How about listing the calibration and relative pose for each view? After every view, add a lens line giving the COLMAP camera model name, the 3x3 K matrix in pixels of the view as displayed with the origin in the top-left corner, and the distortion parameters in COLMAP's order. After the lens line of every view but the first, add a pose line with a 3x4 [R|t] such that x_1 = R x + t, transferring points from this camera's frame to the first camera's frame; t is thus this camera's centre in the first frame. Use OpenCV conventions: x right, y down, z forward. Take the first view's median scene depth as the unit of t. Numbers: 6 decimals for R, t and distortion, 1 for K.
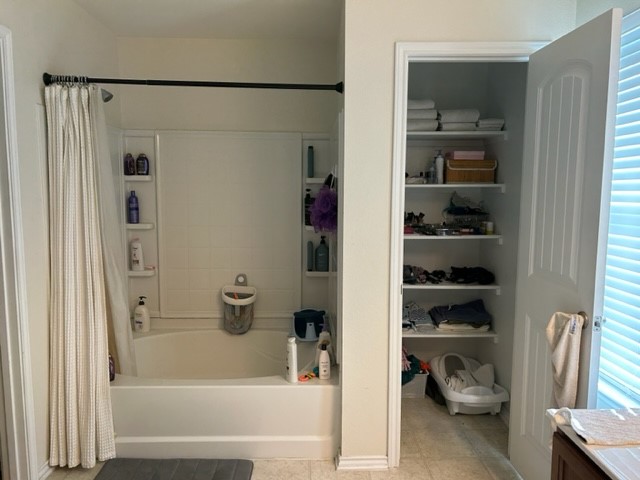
lens RADIAL K [[480.0, 0, 324.3], [0, 480.0, 242.2], [0, 0, 1]] dist [0.059352, -0.068347]
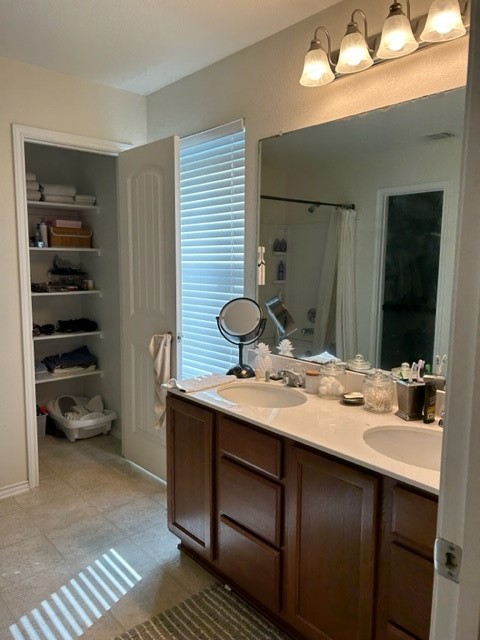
lens RADIAL K [[480.0, 0, 236.6], [0, 480.0, 321.7], [0, 0, 1]] dist [0.059352, -0.068347]
pose [[0.769521, -0.077570, 0.633893, -0.163156], [0.065930, 0.996942, 0.041960, 0.038716], [-0.635209, 0.009503, 0.772282, -0.186796]]
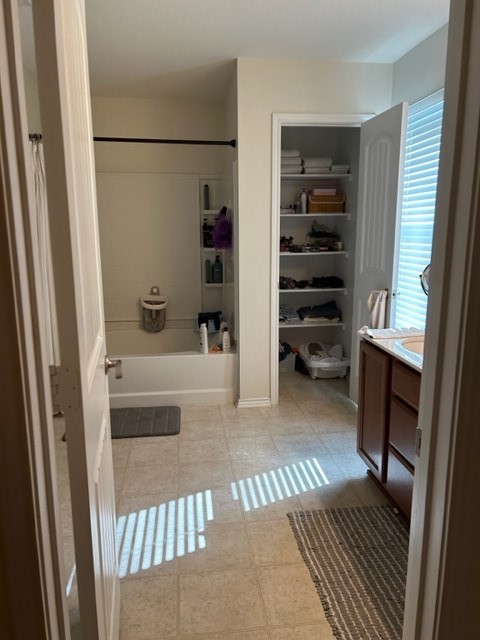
lens RADIAL K [[480.0, 0, 244.8], [0, 480.0, 329.7], [0, 0, 1]] dist [0.059352, -0.068347]
pose [[0.994215, -0.032147, 0.102483, -0.079452], [0.021655, 0.994559, 0.101894, 0.064740], [-0.105202, -0.099086, 0.989502, -0.375252]]
